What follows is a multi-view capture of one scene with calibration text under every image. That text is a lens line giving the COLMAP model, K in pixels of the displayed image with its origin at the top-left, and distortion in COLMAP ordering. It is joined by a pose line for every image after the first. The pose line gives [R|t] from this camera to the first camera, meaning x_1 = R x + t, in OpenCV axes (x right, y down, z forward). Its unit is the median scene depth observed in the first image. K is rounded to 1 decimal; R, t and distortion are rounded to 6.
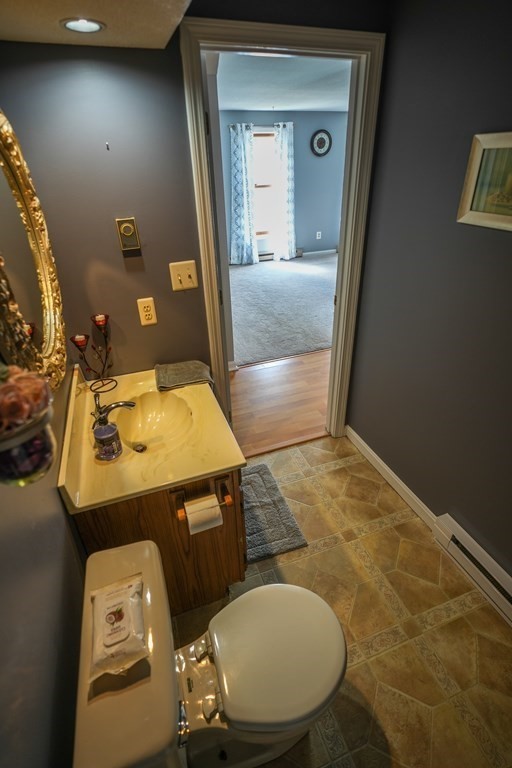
lens RADIAL K [[379.6, 0, 256.0], [0, 379.6, 384.0], [0, 0, 1]] dist [-0.000754, -0.000326]
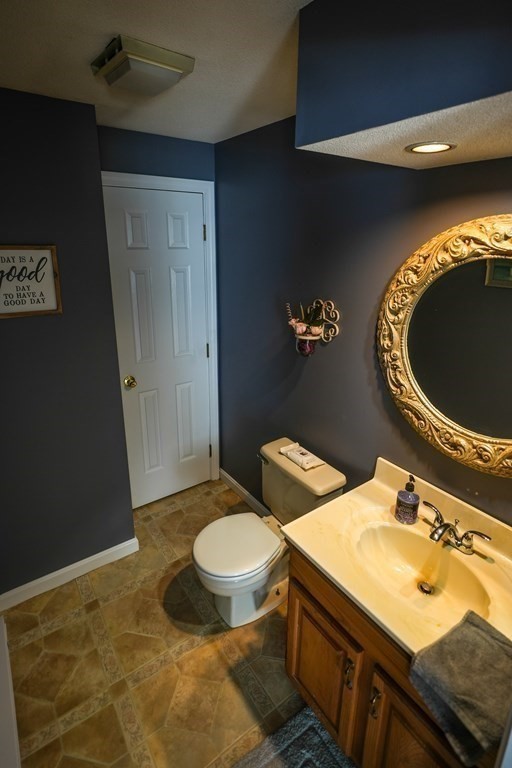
lens RADIAL K [[379.6, 0, 256.0], [0, 379.6, 384.0], [0, 0, 1]] dist [-0.000754, -0.000326]
pose [[-0.962739, 0.118006, -0.243327, 0.201640], [-0.116134, 0.632172, 0.766076, -0.704697], [0.244226, 0.765789, -0.594912, 1.057847]]
